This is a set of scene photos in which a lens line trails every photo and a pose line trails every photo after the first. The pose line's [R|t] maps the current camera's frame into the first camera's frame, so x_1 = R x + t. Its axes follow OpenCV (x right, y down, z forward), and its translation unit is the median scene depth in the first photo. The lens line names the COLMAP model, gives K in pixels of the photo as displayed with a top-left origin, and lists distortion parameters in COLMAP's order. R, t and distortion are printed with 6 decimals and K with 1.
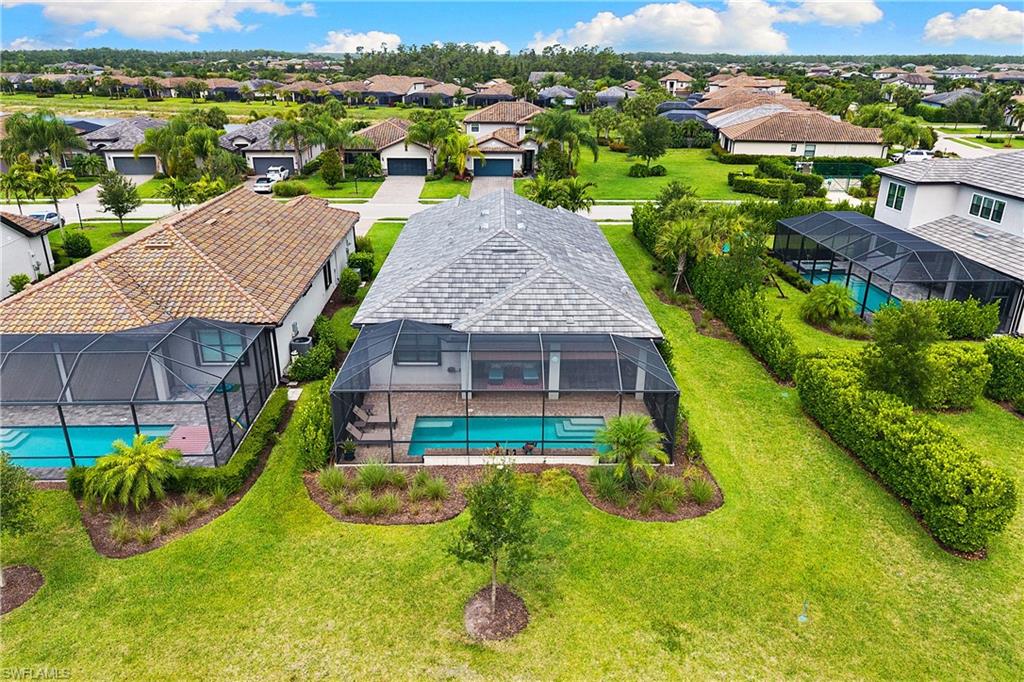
lens RADIAL K [[711.8, 0, 512.0], [0, 711.8, 341.0], [0, 0, 1]] dist [-0.009508, -0.003980]
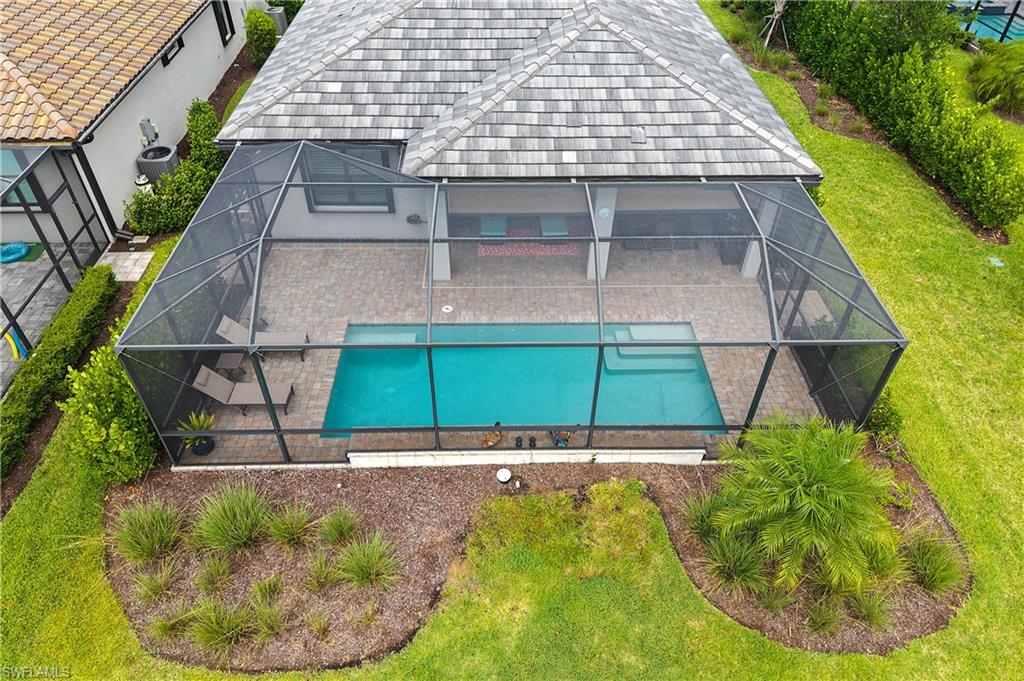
lens RADIAL K [[711.8, 0, 512.0], [0, 711.8, 340.5], [0, 0, 1]] dist [-0.009508, -0.003980]
pose [[0.999995, -0.001938, 0.002400, -0.009608], [0.000987, 0.938149, 0.346230, -0.065010], [-0.002922, -0.346226, 0.938147, 0.452428]]
